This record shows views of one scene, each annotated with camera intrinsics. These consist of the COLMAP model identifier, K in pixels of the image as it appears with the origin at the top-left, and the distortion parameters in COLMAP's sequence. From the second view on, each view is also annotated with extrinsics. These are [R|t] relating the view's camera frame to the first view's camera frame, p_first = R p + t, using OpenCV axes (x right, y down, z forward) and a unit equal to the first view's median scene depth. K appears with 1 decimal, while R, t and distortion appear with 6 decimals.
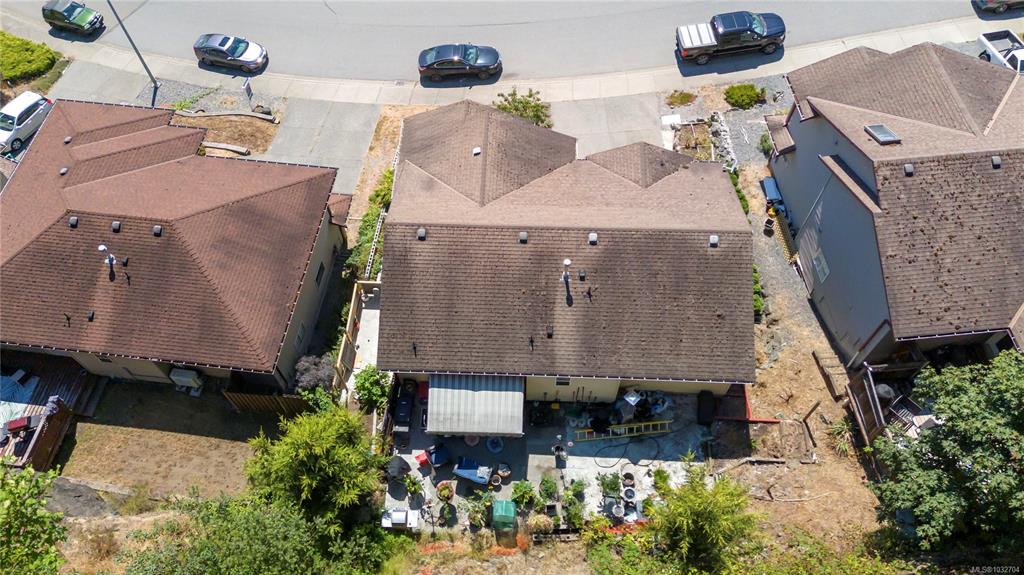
lens RADIAL K [[747.8, 0, 512.3], [0, 747.8, 280.6], [0, 0, 1]] dist [0.055942, -0.036153]
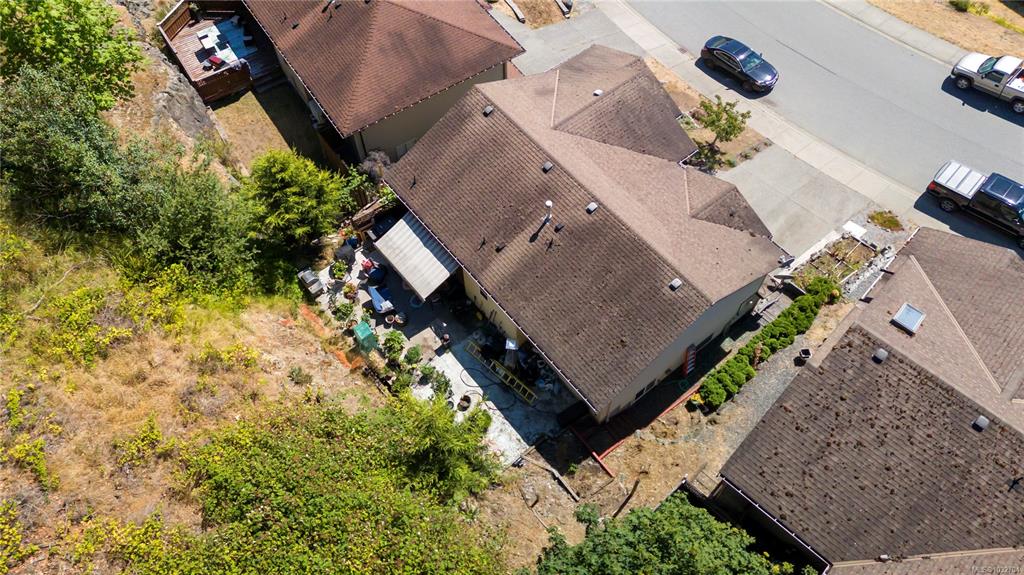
lens RADIAL K [[747.8, 0, 512.8], [0, 747.8, 291.4], [0, 0, 1]] dist [0.055942, -0.036153]
pose [[0.657625, 0.650167, -0.380542, 0.502907], [-0.641484, 0.748141, 0.169655, -0.075168], [0.395004, 0.132542, 0.909068, 0.044022]]
